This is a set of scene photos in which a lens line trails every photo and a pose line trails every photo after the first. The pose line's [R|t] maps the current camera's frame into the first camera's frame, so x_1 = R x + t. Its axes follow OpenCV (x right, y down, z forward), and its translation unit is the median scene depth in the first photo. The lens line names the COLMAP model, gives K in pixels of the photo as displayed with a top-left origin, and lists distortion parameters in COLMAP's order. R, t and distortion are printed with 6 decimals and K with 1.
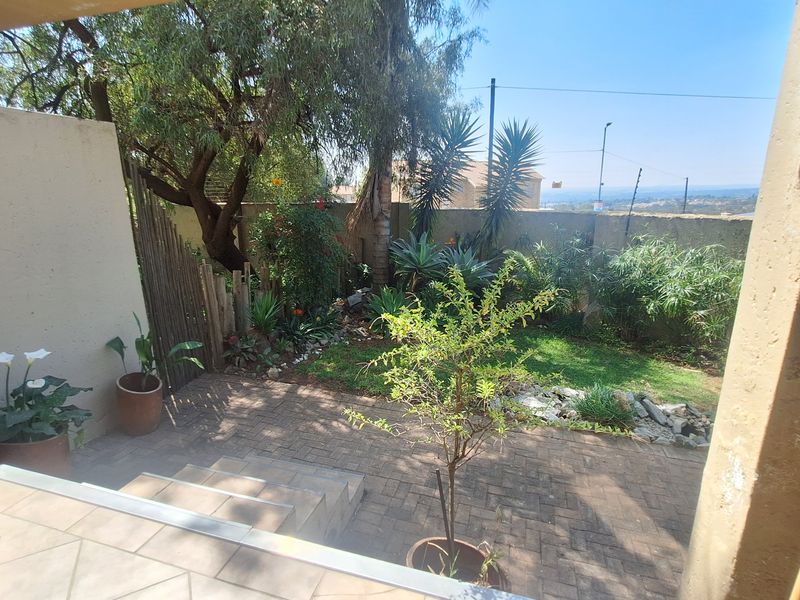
lens RADIAL K [[411.6, 0, 400.0], [0, 411.6, 300.0], [0, 0, 1]] dist [-0.031429, 0.014927]
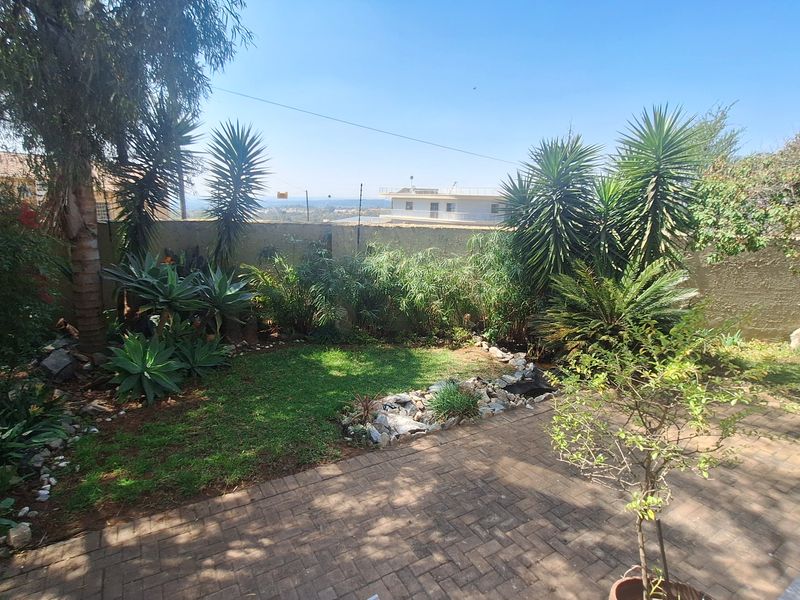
lens RADIAL K [[411.6, 0, 400.0], [0, 411.6, 300.0], [0, 0, 1]] dist [-0.031429, 0.014927]
pose [[0.678000, -0.143881, 0.720843, -0.275285], [0.158591, 0.986192, 0.047679, -0.061302], [-0.717750, 0.081992, 0.691456, 0.235453]]
